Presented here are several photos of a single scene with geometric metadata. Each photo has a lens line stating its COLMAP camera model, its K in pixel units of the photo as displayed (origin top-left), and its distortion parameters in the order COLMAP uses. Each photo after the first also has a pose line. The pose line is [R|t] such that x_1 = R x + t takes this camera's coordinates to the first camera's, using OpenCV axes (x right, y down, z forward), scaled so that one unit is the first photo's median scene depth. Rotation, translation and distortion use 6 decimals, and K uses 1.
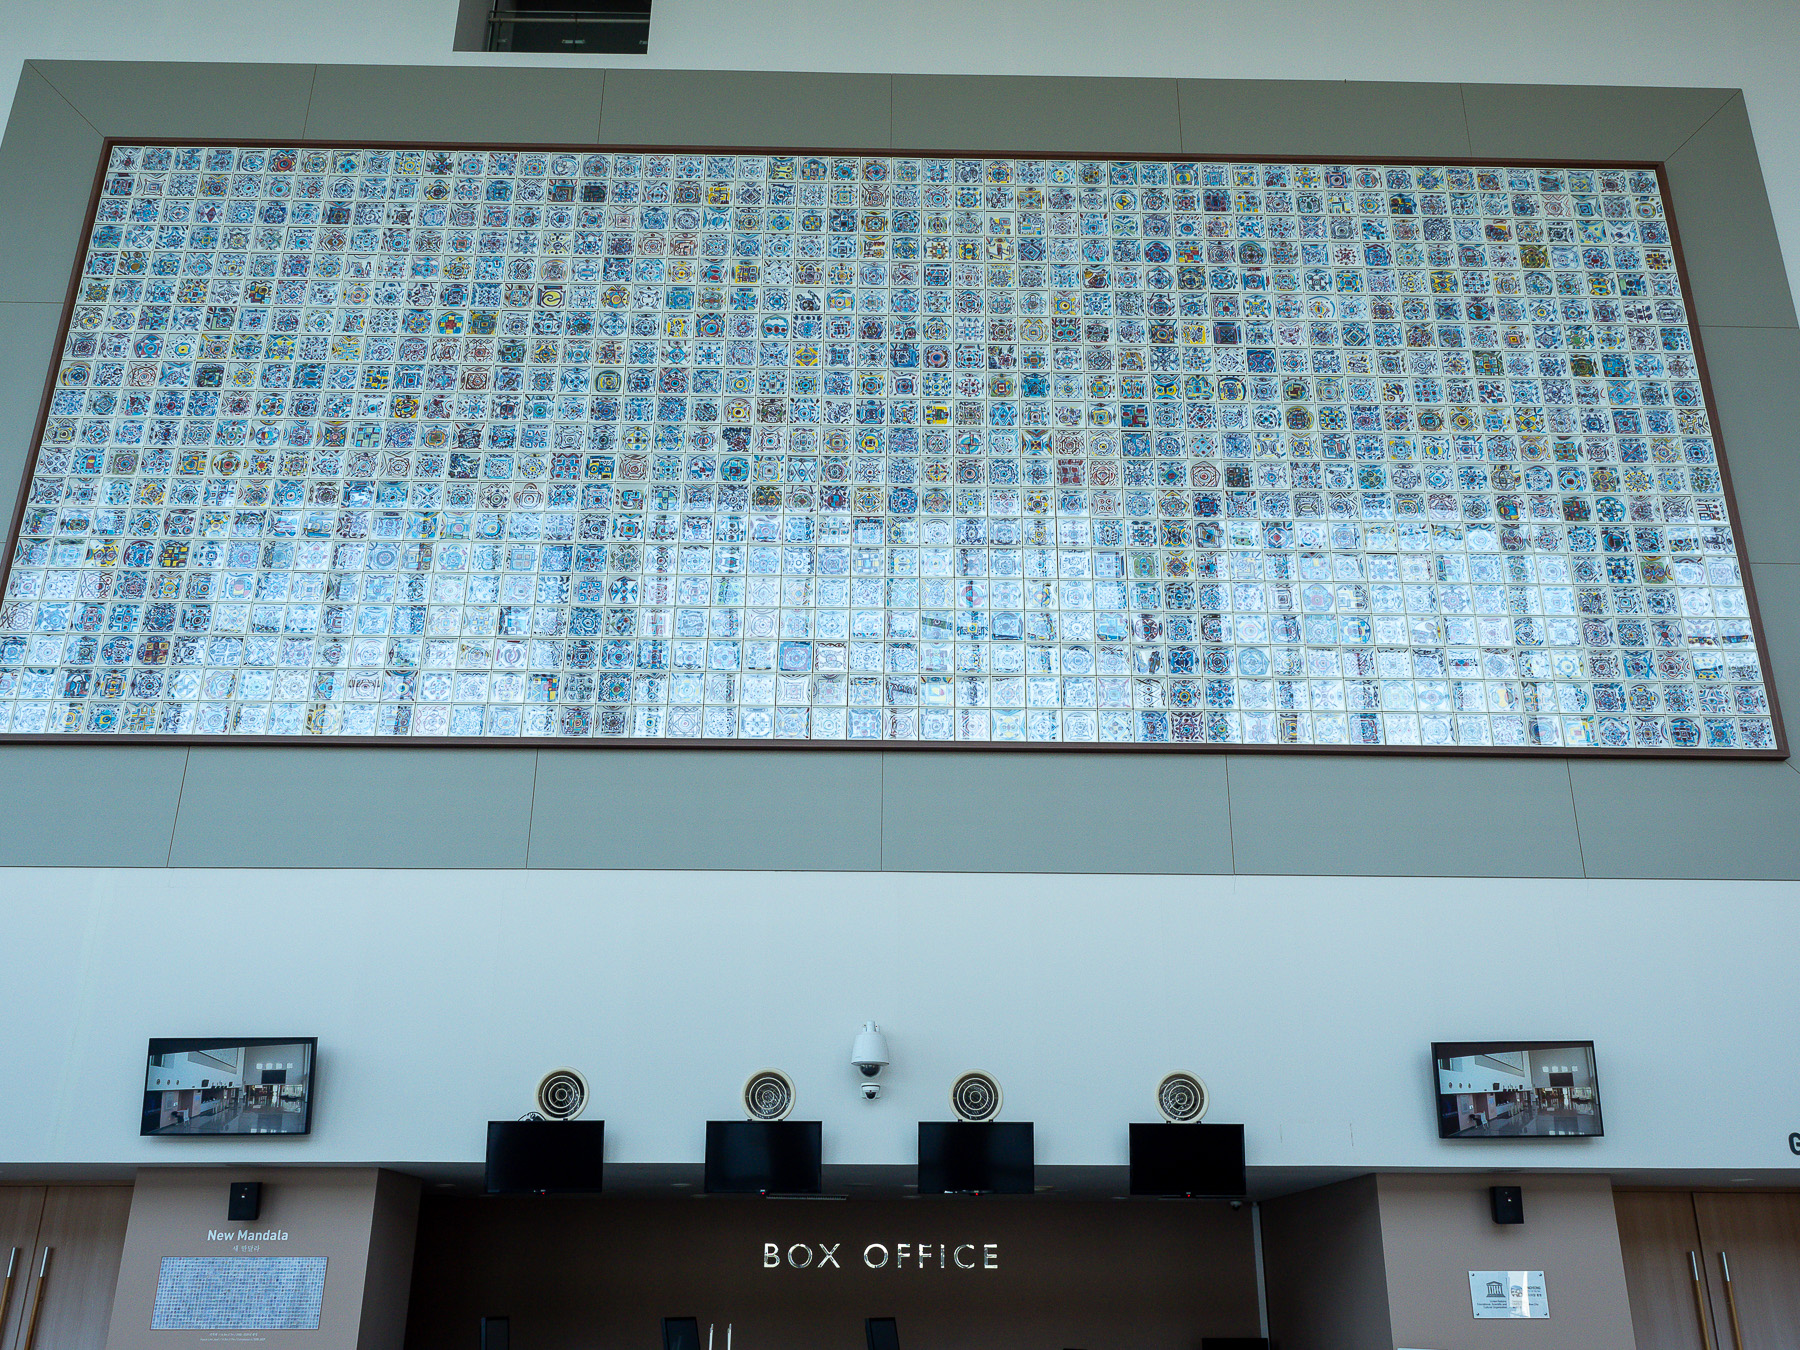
lens RADIAL K [[1536.6, 0, 901.4], [0, 1536.6, 730.8], [0, 0, 1]] dist [0.002565, -0.007955]
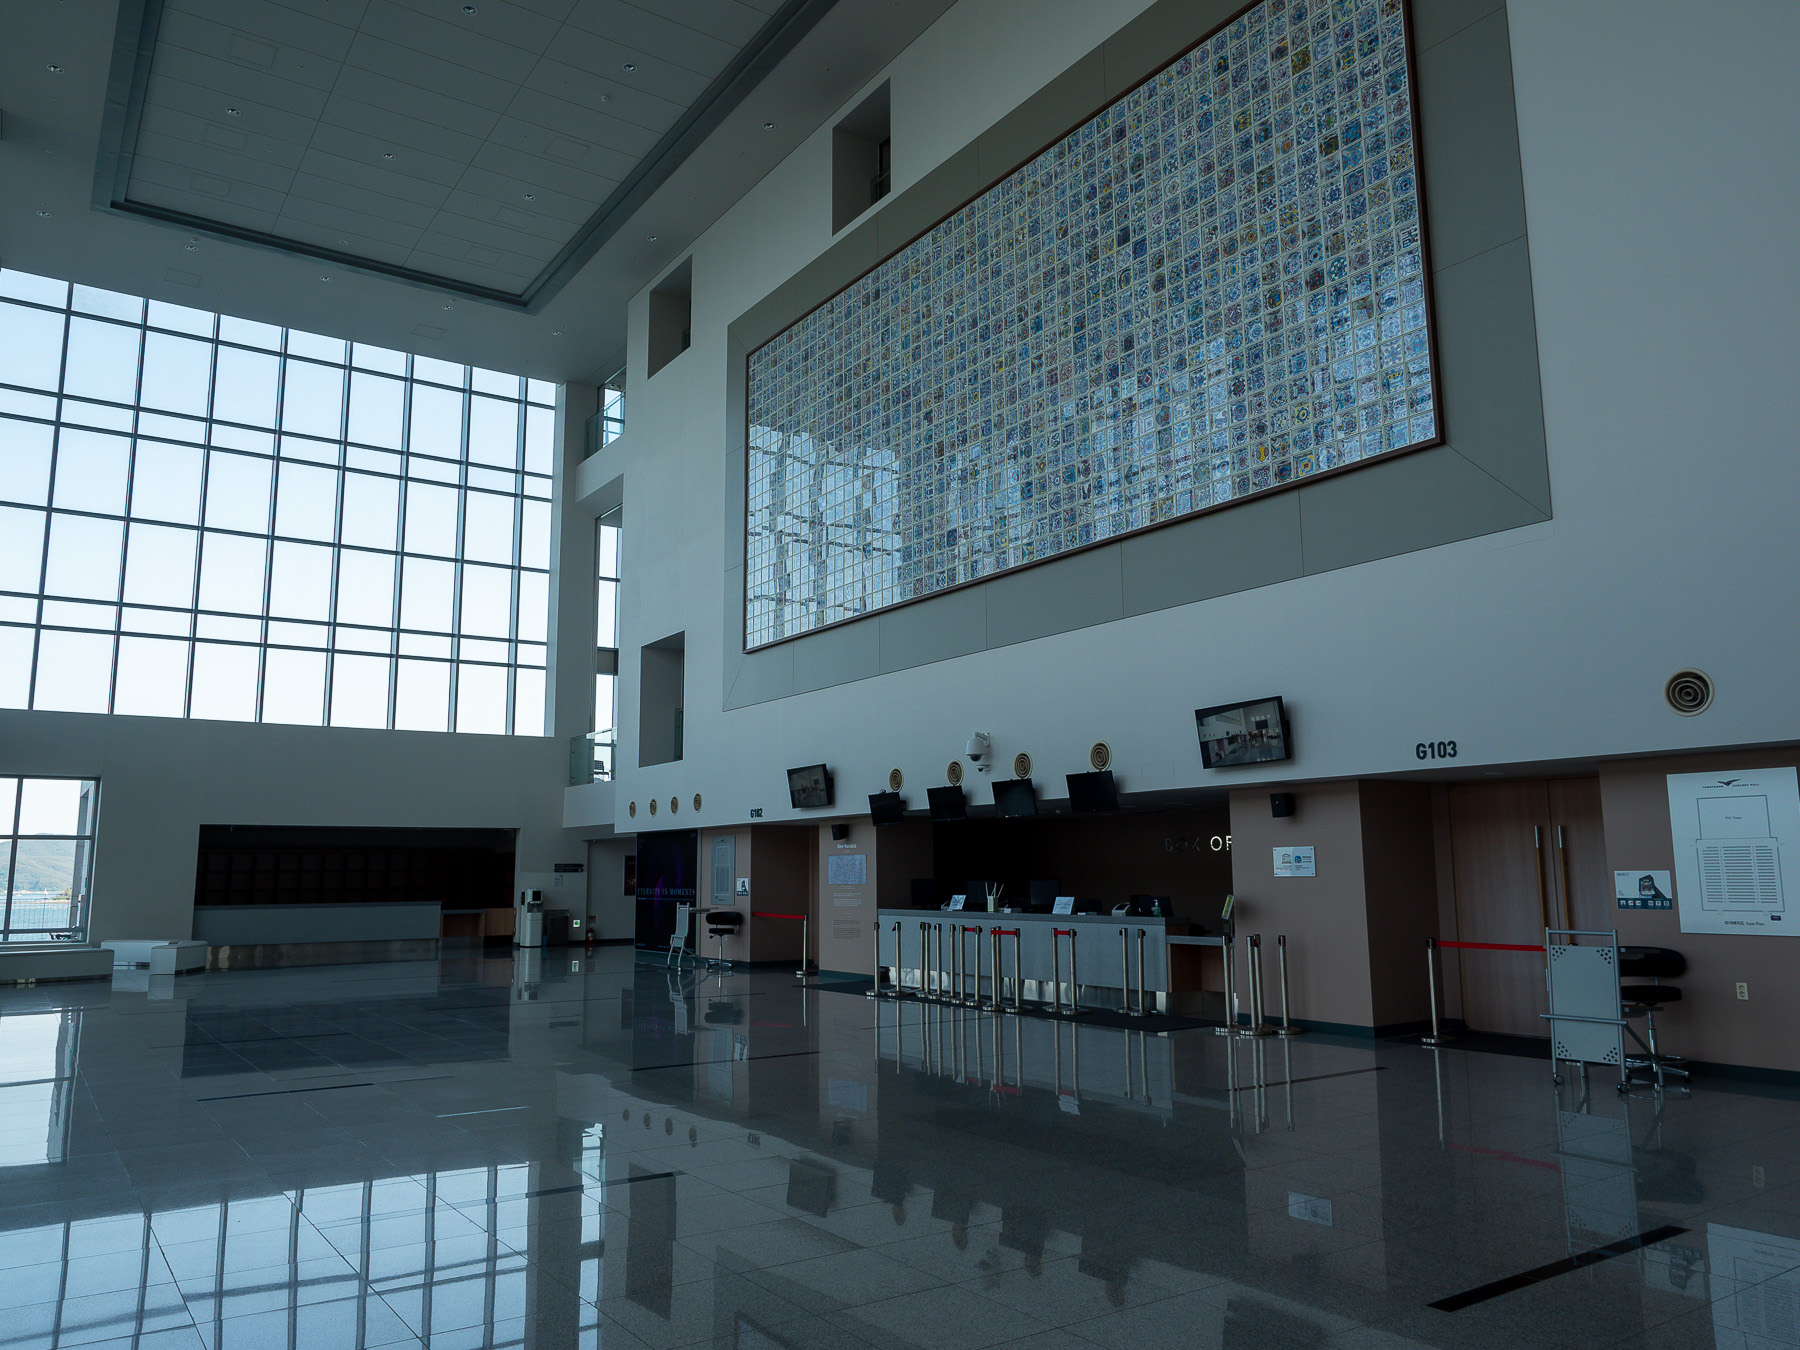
lens RADIAL K [[1294.4, 0, 900.0], [0, 1294.4, 675.0], [0, 0, 1]] dist [0.005907, -0.003712]
pose [[0.556660, -0.134388, -0.819798, 1.049283], [0.305671, 0.950732, 0.051705, 0.007624], [0.772460, -0.279370, 0.570314, 0.022275]]
